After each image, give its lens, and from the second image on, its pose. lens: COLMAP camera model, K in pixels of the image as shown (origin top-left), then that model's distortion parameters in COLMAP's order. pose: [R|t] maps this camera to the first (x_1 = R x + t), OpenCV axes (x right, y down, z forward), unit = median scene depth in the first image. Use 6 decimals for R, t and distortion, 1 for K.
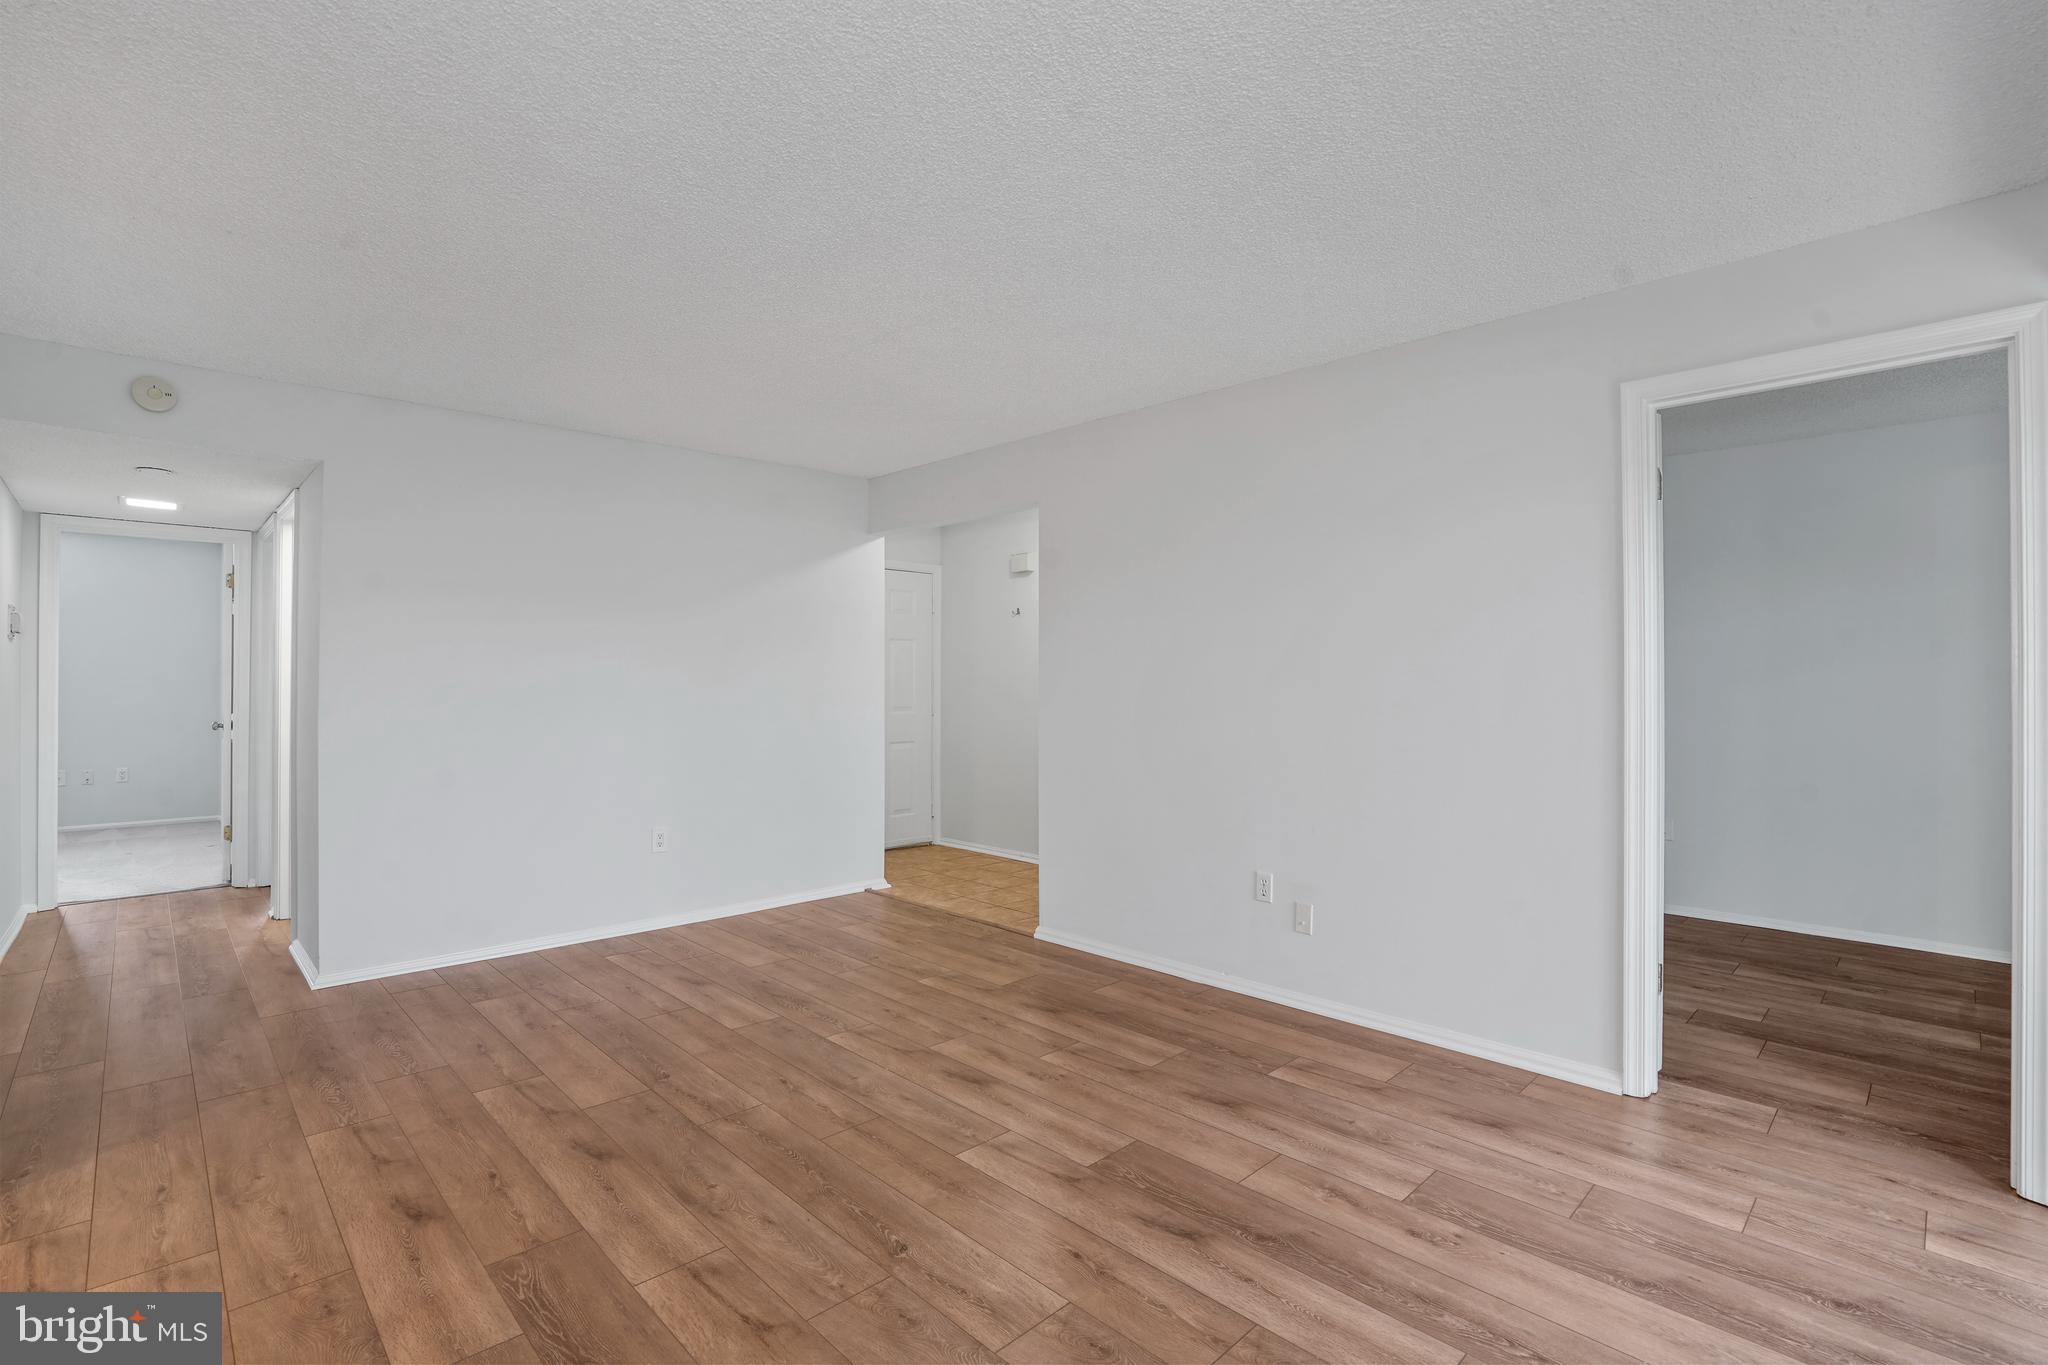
lens RADIAL K [[946.1, 0, 1018.9], [0, 946.1, 673.1], [0, 0, 1]] dist [-0.059690, 0.022061]
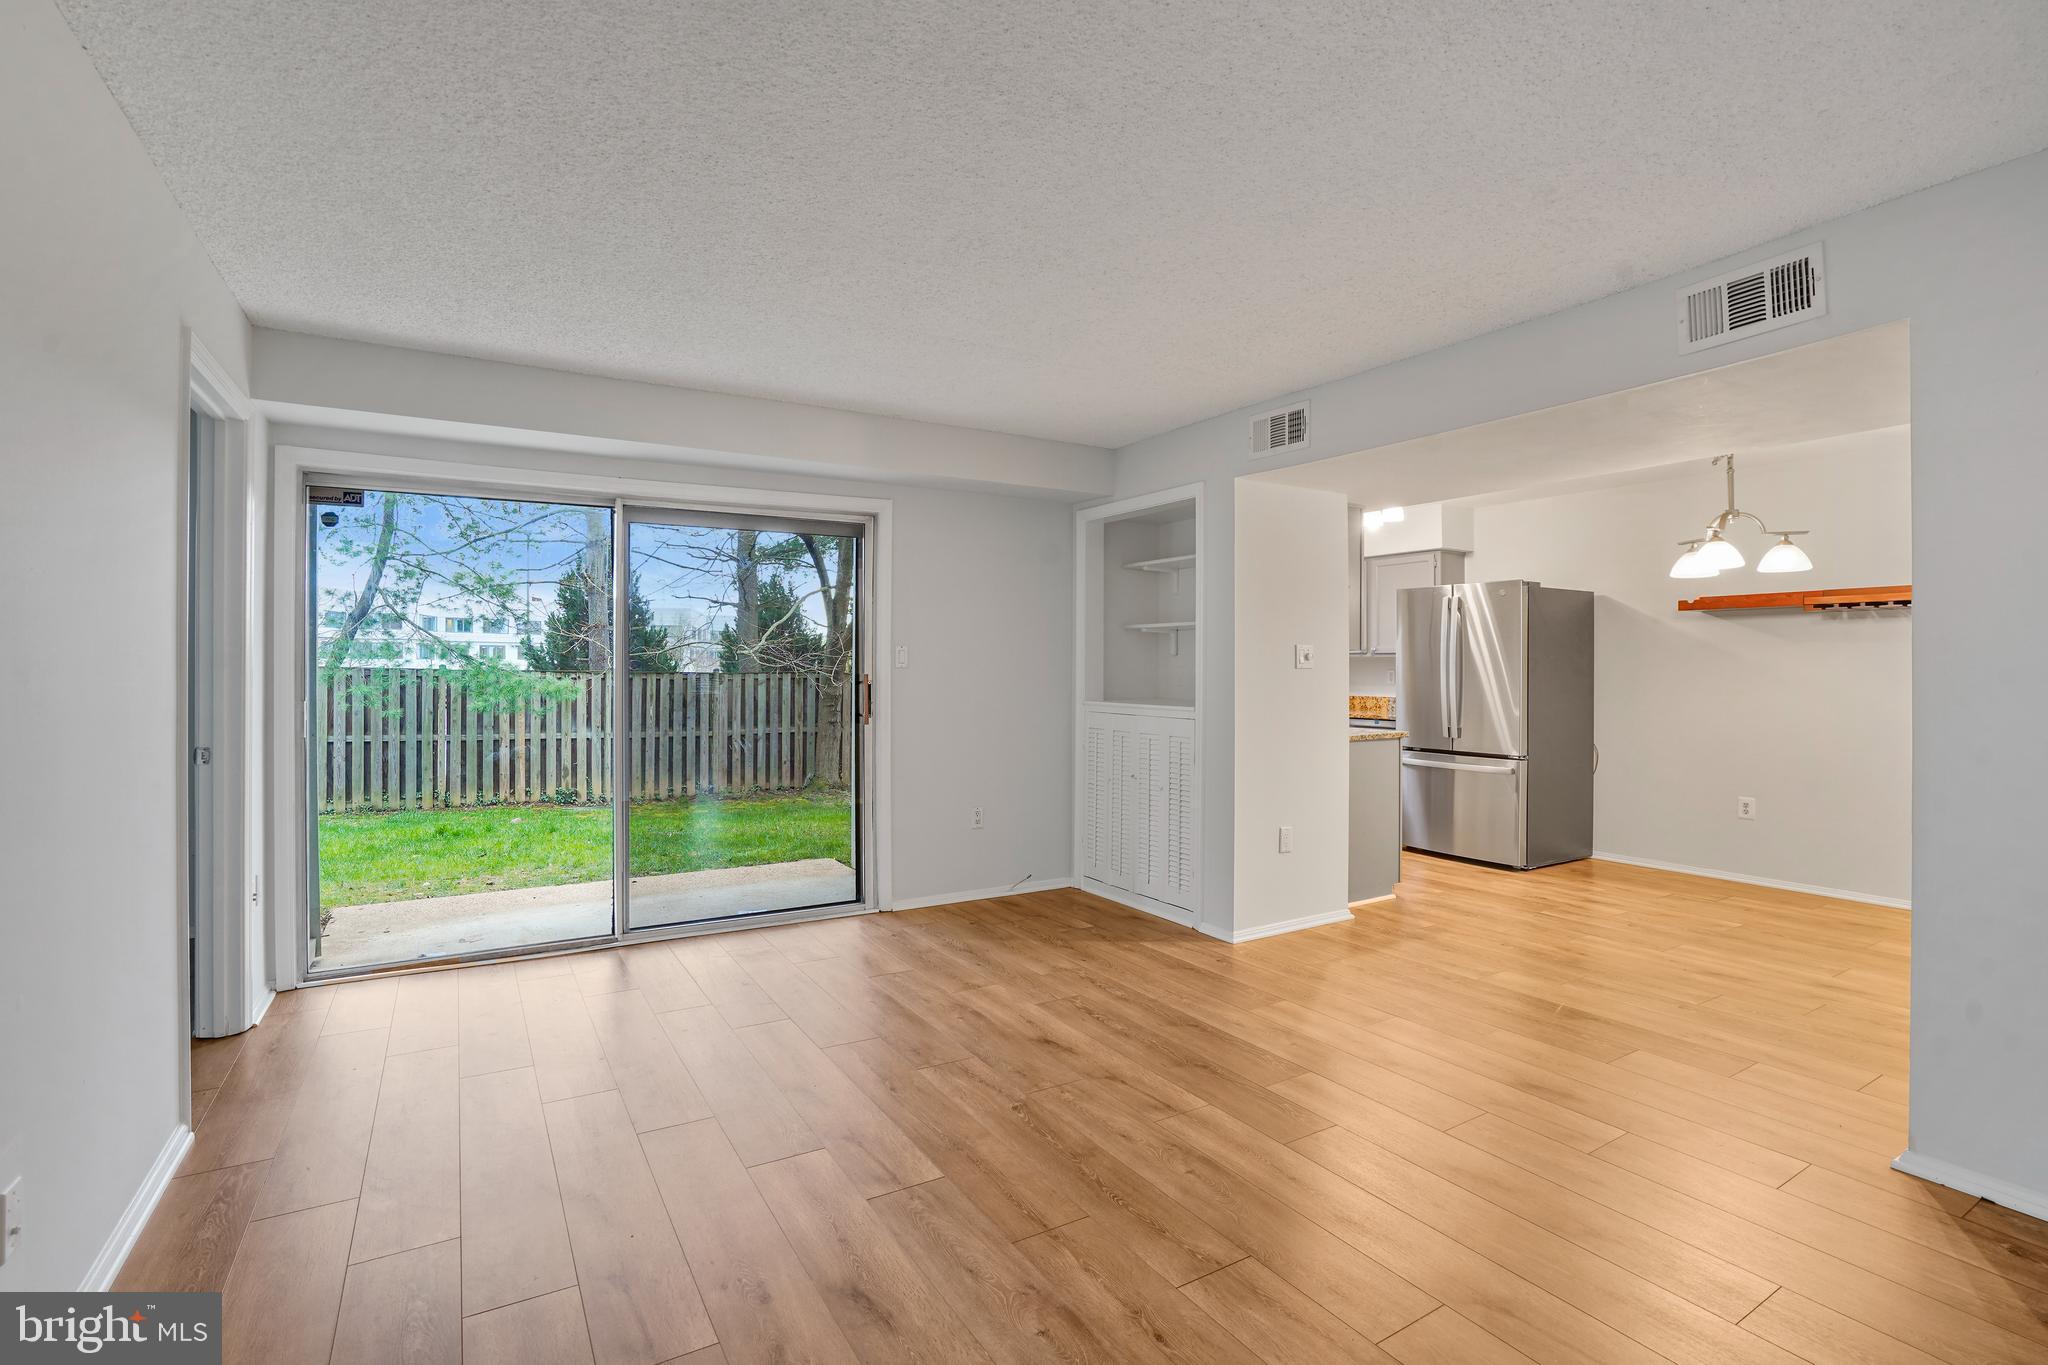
lens RADIAL K [[946.1, 0, 1018.9], [0, 946.1, 673.1], [0, 0, 1]] dist [-0.059690, 0.022061]
pose [[-0.974557, -0.004497, 0.224094, -0.279905], [-0.005111, 0.999985, -0.002160, 0.011543], [-0.224081, -0.003250, -0.974565, 1.518212]]
